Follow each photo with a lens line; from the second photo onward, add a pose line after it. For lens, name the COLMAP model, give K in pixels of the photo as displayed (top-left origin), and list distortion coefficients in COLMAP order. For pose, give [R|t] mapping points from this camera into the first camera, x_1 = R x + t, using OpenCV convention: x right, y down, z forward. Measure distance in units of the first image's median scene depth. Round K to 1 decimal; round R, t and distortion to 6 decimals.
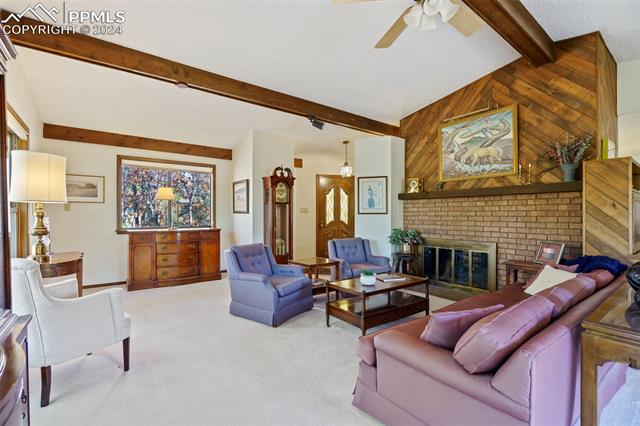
lens RADIAL K [[294.7, 0, 325.9], [0, 294.7, 214.1], [0, 0, 1]] dist [-0.003585, 0.000310]
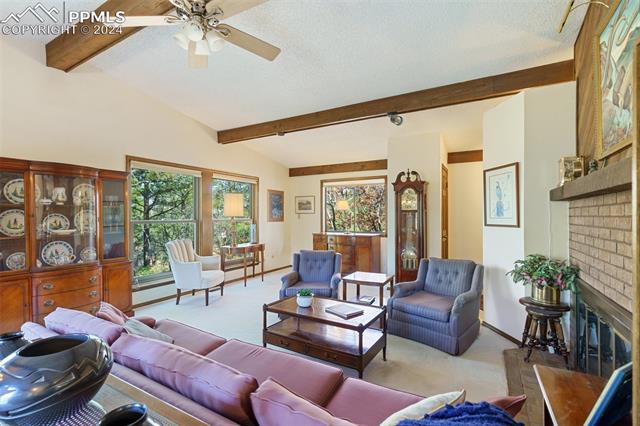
lens RADIAL K [[294.7, 0, 315.2], [0, 294.7, 214.3], [0, 0, 1]] dist [-0.003585, 0.000310]
pose [[0.369281, -0.004473, -0.929307, 0.591069], [0.007401, 0.999971, -0.001872, -0.028135], [0.929288, -0.006187, 0.369303, 0.409726]]
